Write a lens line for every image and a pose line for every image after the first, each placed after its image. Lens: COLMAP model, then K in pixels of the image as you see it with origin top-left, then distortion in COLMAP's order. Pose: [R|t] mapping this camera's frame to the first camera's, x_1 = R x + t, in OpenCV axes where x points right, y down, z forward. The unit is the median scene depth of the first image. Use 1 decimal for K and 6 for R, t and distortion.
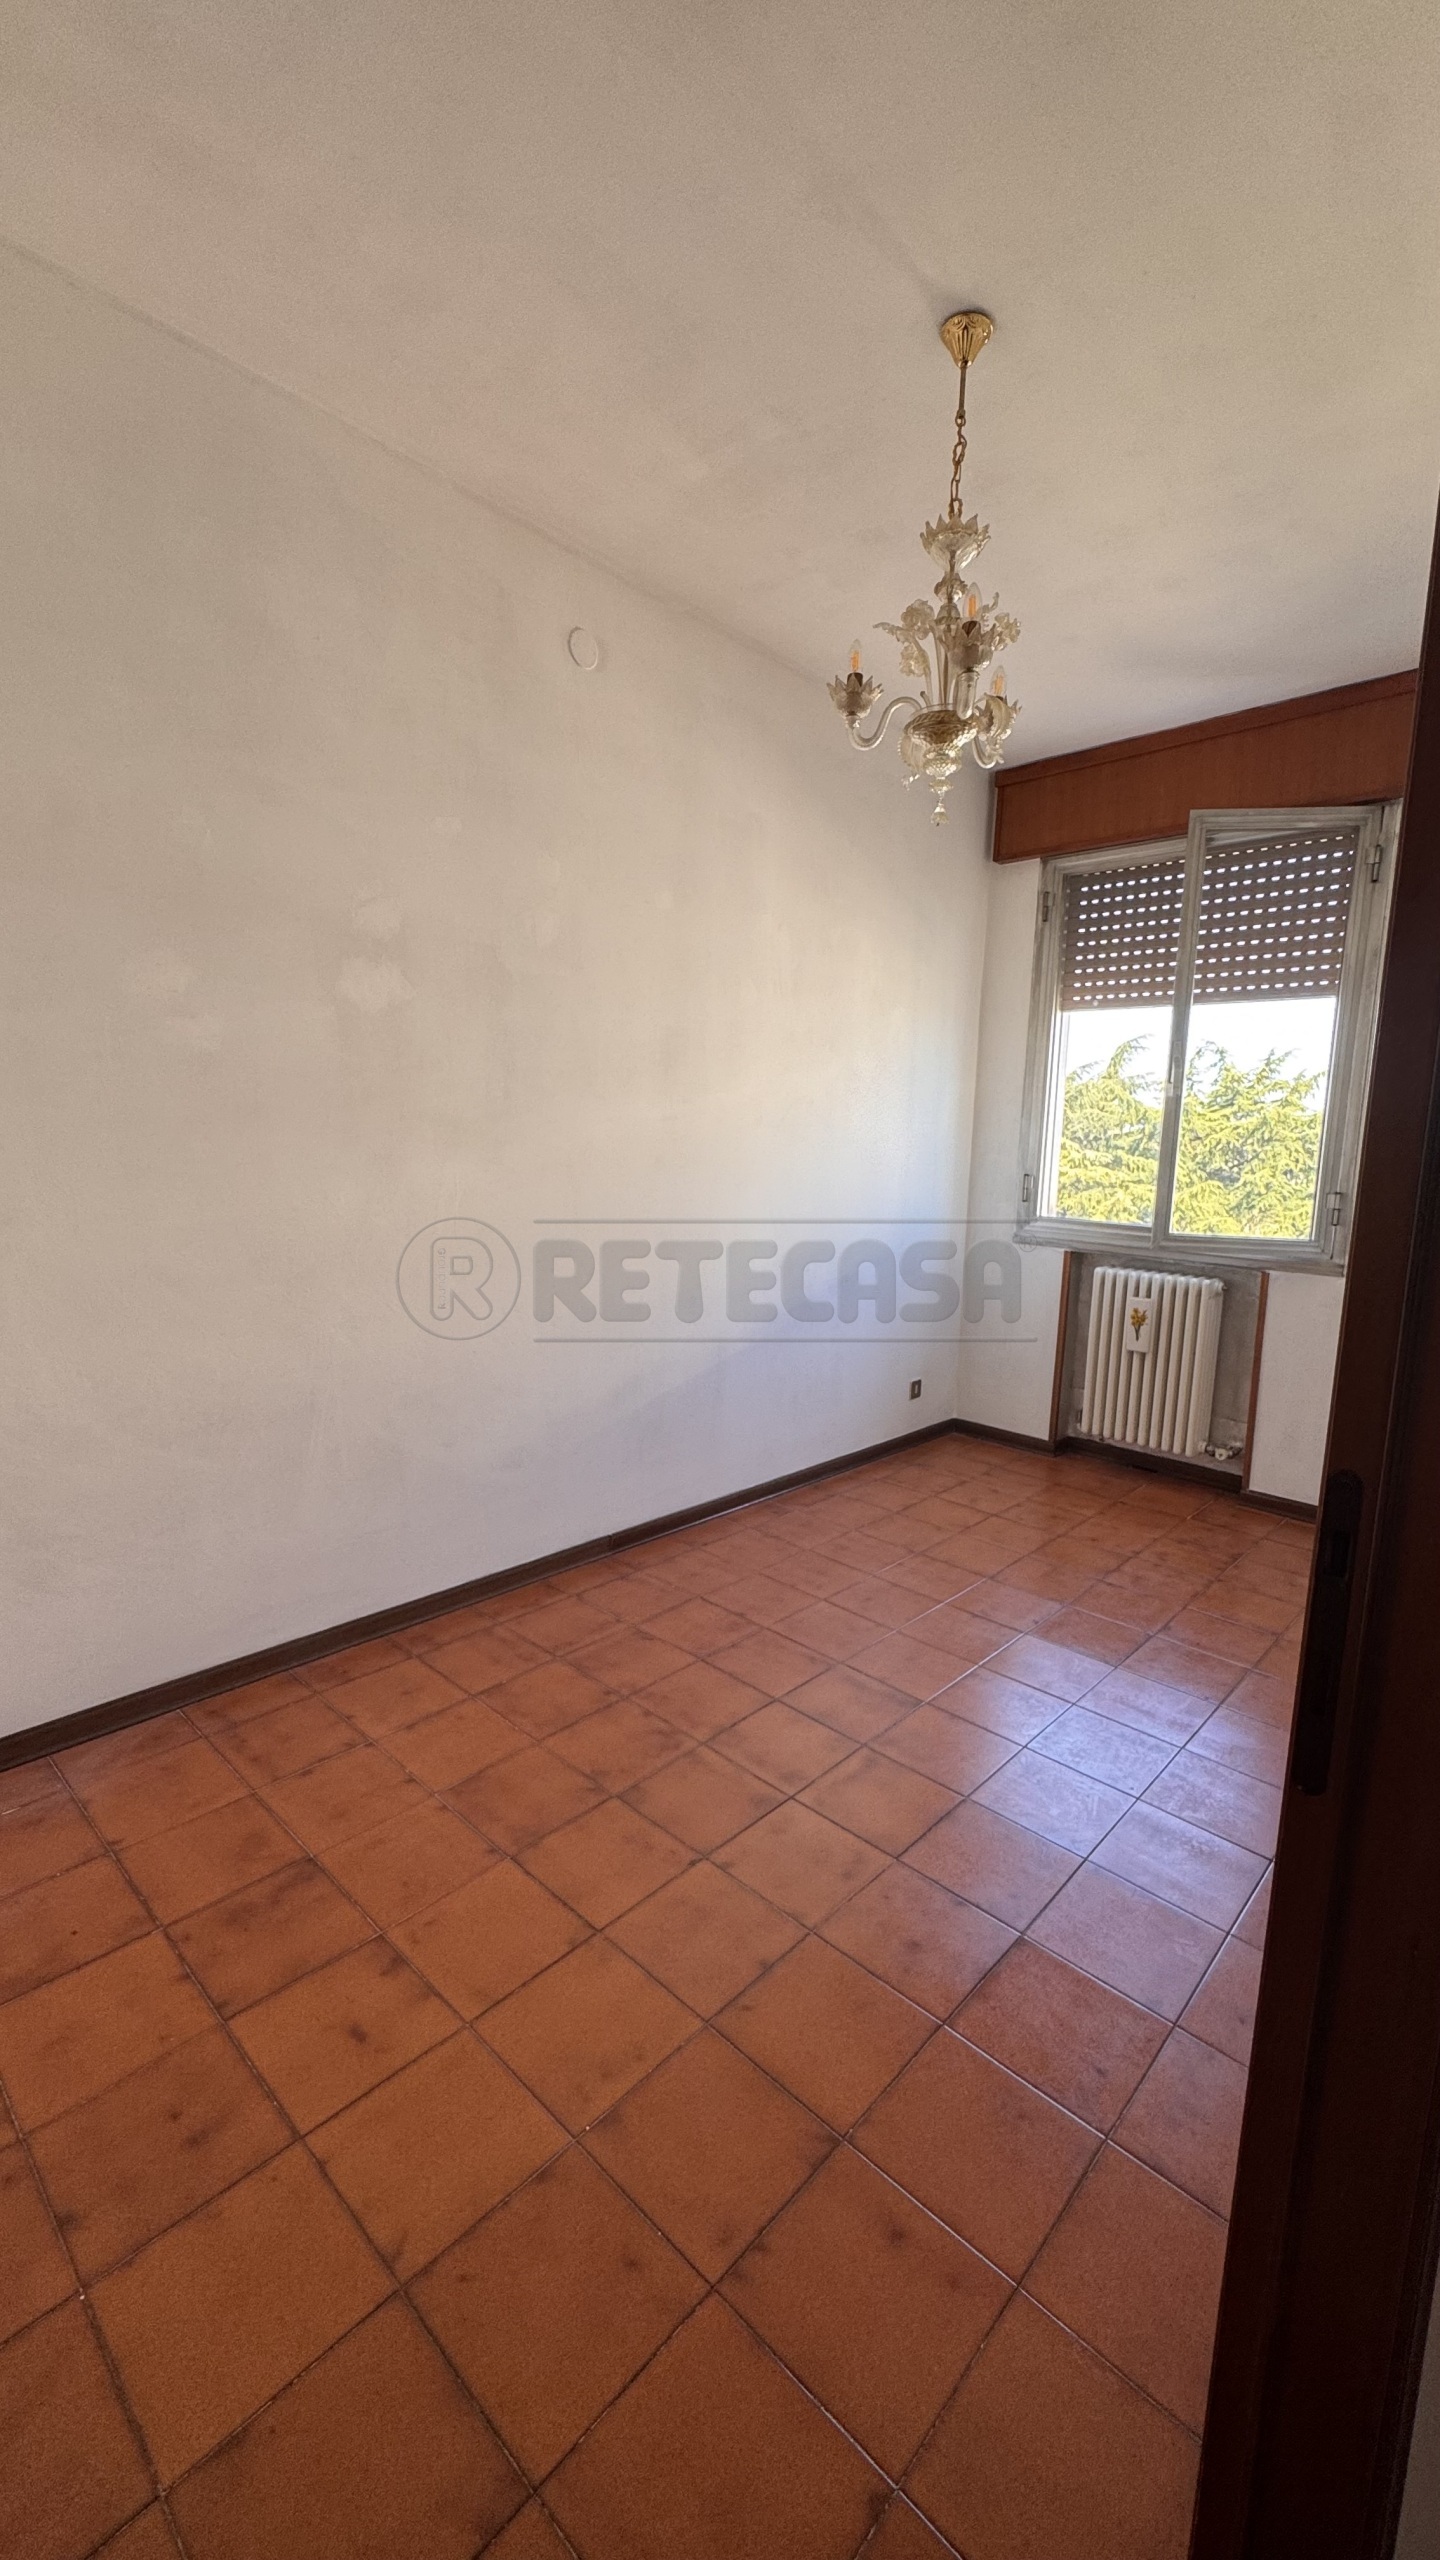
lens RADIAL K [[1029.4, 0, 720.0], [0, 1029.4, 1280.0], [0, 0, 1]] dist [-0.001294, -0.000495]
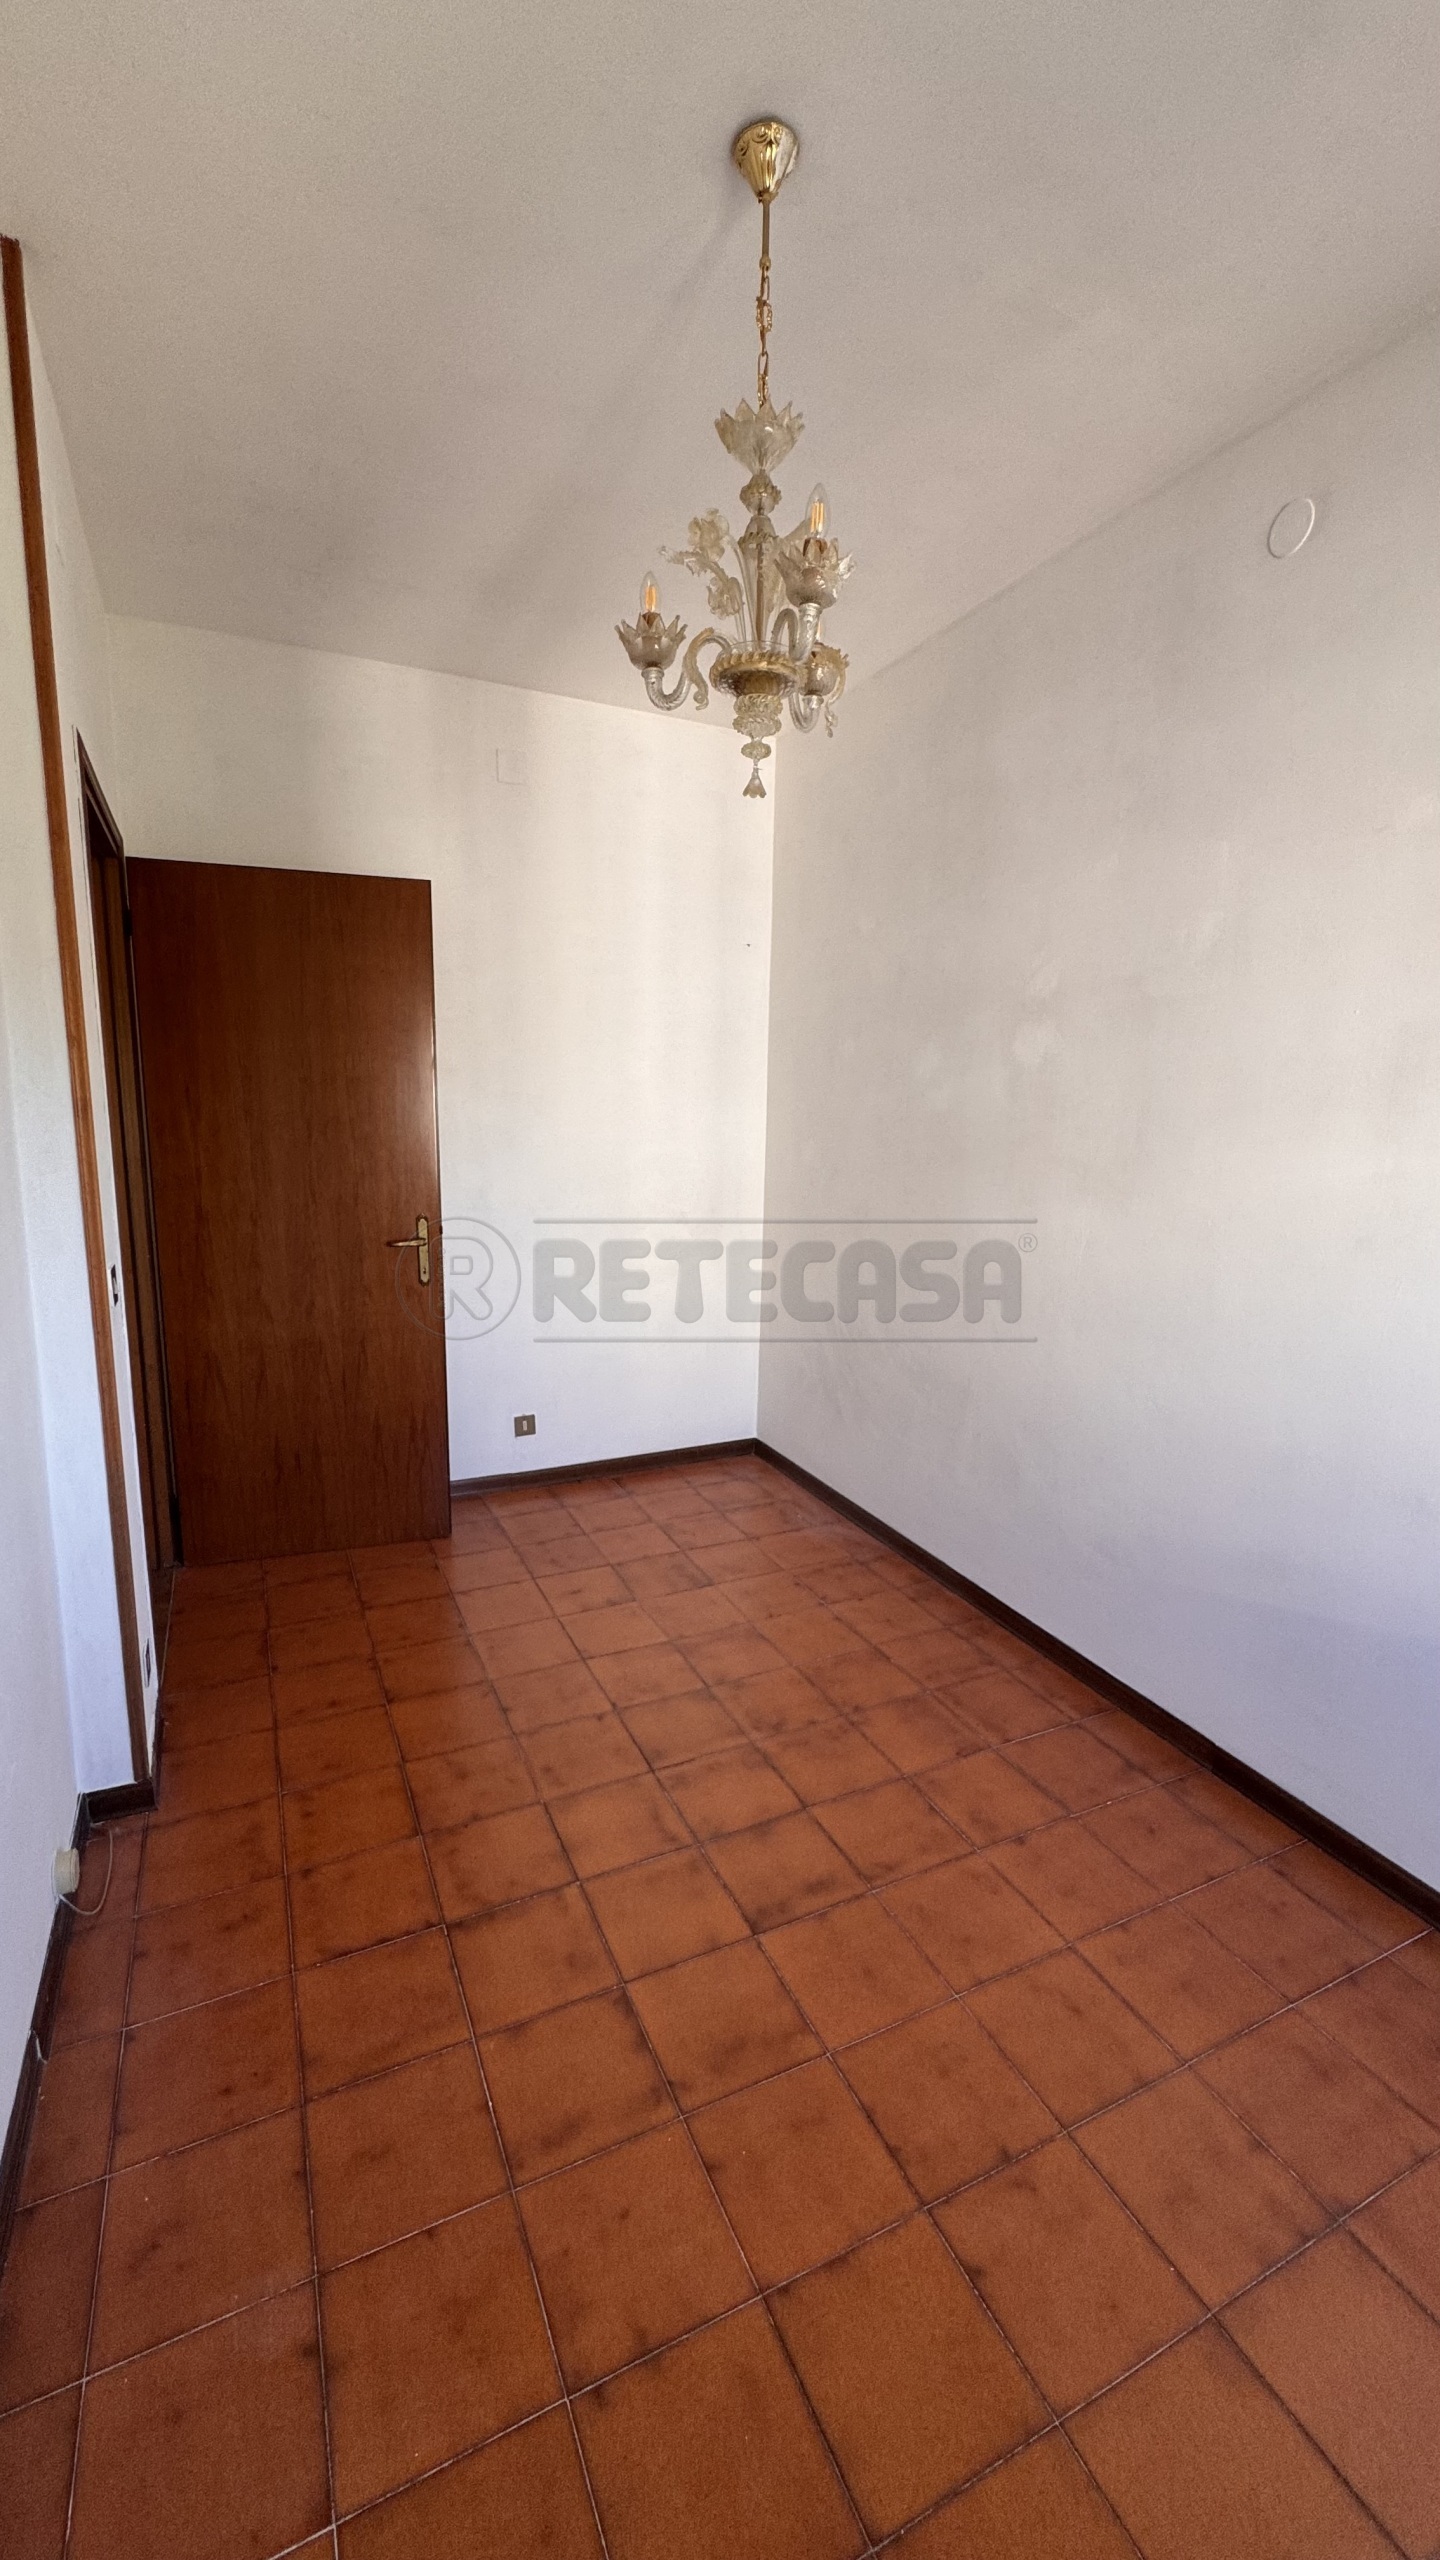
lens RADIAL K [[1029.4, 0, 720.0], [0, 1029.4, 1280.0], [0, 0, 1]] dist [-0.001294, -0.000495]
pose [[-0.366964, 0.123482, -0.922003, 0.919436], [-0.159579, 0.968101, 0.193169, -0.216109], [0.916445, 0.218018, -0.335554, 1.217584]]
